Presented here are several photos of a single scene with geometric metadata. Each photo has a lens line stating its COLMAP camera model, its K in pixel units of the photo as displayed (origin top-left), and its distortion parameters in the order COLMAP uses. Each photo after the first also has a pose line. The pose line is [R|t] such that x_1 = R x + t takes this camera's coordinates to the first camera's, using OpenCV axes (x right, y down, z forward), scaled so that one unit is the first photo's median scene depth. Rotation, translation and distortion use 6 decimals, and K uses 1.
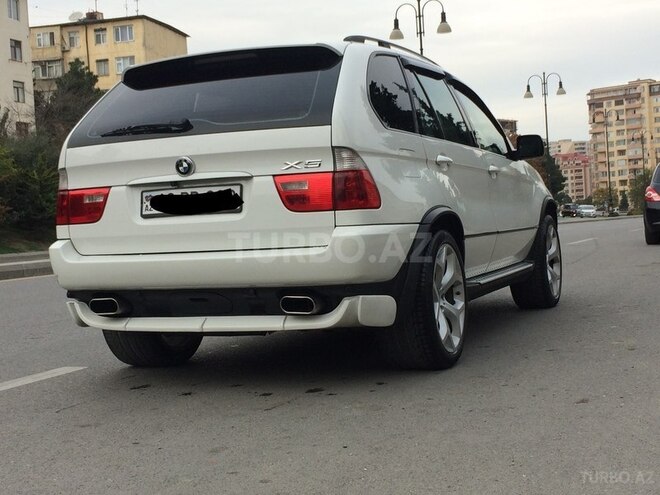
lens RADIAL K [[1039.9, 0, 329.5], [0, 1039.9, 250.1], [0, 0, 1]] dist [0.002253, 0.000000]
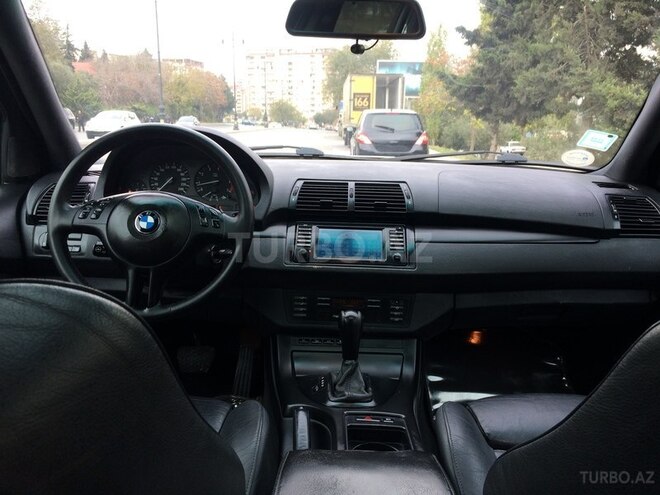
lens RADIAL K [[588.3, 0, 332.6], [0, 588.3, 250.7], [0, 0, 1]] dist [-0.015191, -0.004946]
pose [[0.922956, -0.021965, 0.384277, 0.007853], [-0.049166, 0.983464, 0.174302, -0.157530], [-0.381751, -0.179767, 0.906614, 1.320961]]
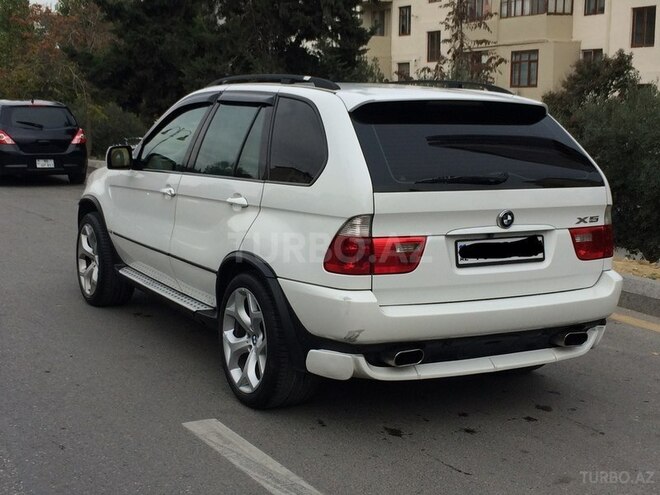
lens RADIAL K [[1039.9, 0, 329.4], [0, 1039.9, 246.5], [0, 0, 1]] dist [0.002253, 0.000000]
pose [[0.625045, -0.044488, 0.779320, -1.059236], [-0.025503, 0.996678, 0.077350, -0.128010], [-0.780172, -0.068222, 0.621834, 0.479693]]
